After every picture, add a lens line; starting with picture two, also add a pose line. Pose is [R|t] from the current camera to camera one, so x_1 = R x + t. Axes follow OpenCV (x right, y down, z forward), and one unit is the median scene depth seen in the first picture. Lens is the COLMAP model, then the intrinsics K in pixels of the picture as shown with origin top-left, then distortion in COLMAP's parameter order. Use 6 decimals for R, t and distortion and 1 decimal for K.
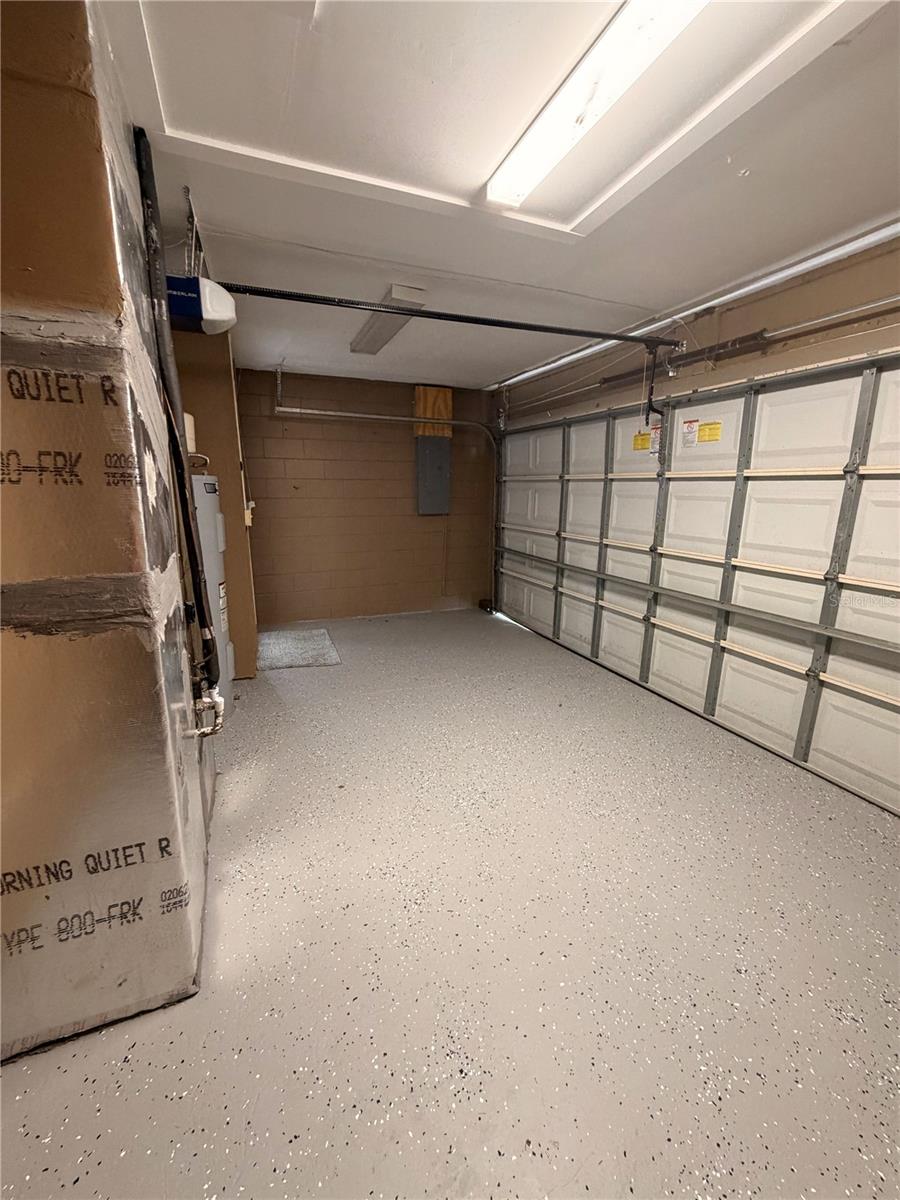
lens RADIAL K [[480.2, 0, 454.1], [0, 480.2, 598.7], [0, 0, 1]] dist [-0.000890, -0.000495]
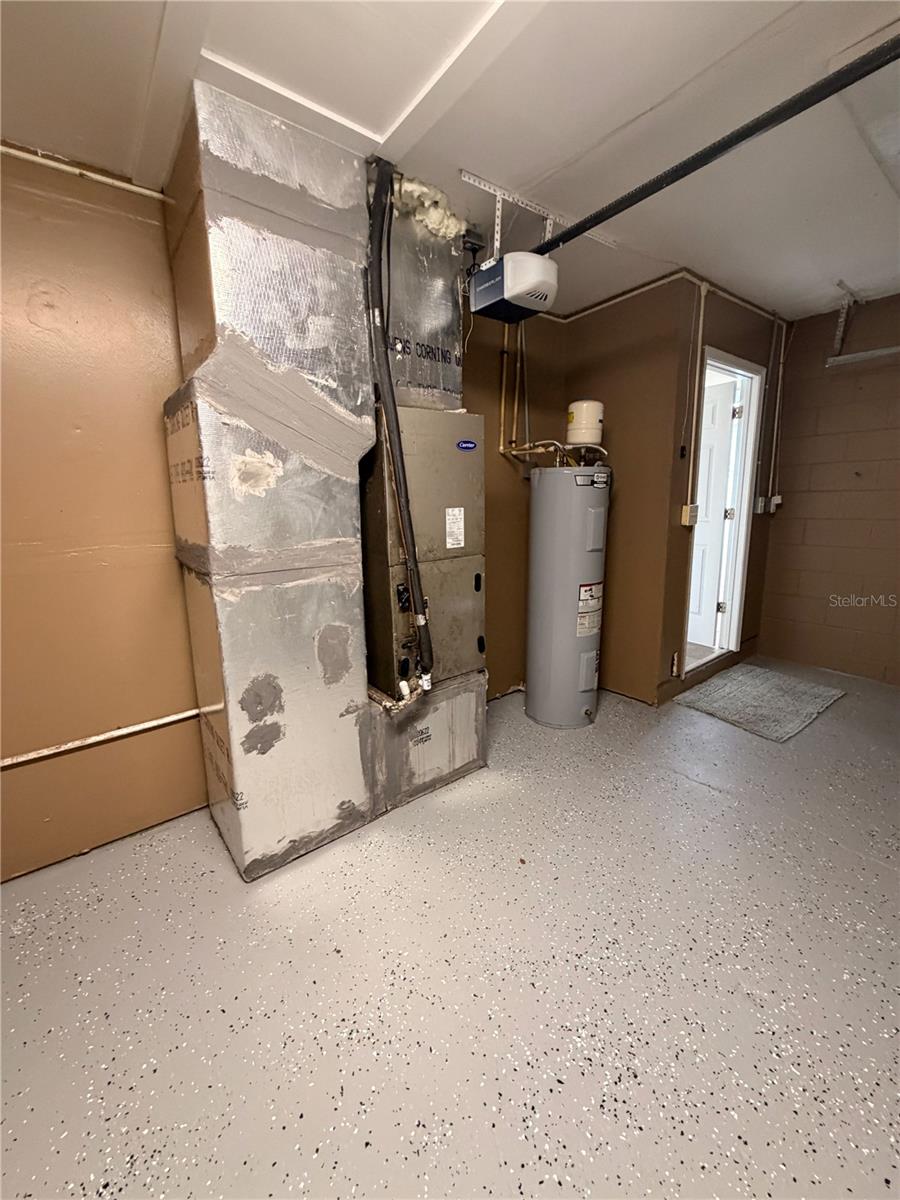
lens RADIAL K [[480.2, 0, 454.1], [0, 480.2, 598.7], [0, 0, 1]] dist [-0.000890, -0.000495]
pose [[0.268351, 0.194159, -0.943552, 0.233563], [-0.193832, 0.970328, 0.144542, -0.066204], [0.943619, 0.144103, 0.298023, 0.367456]]
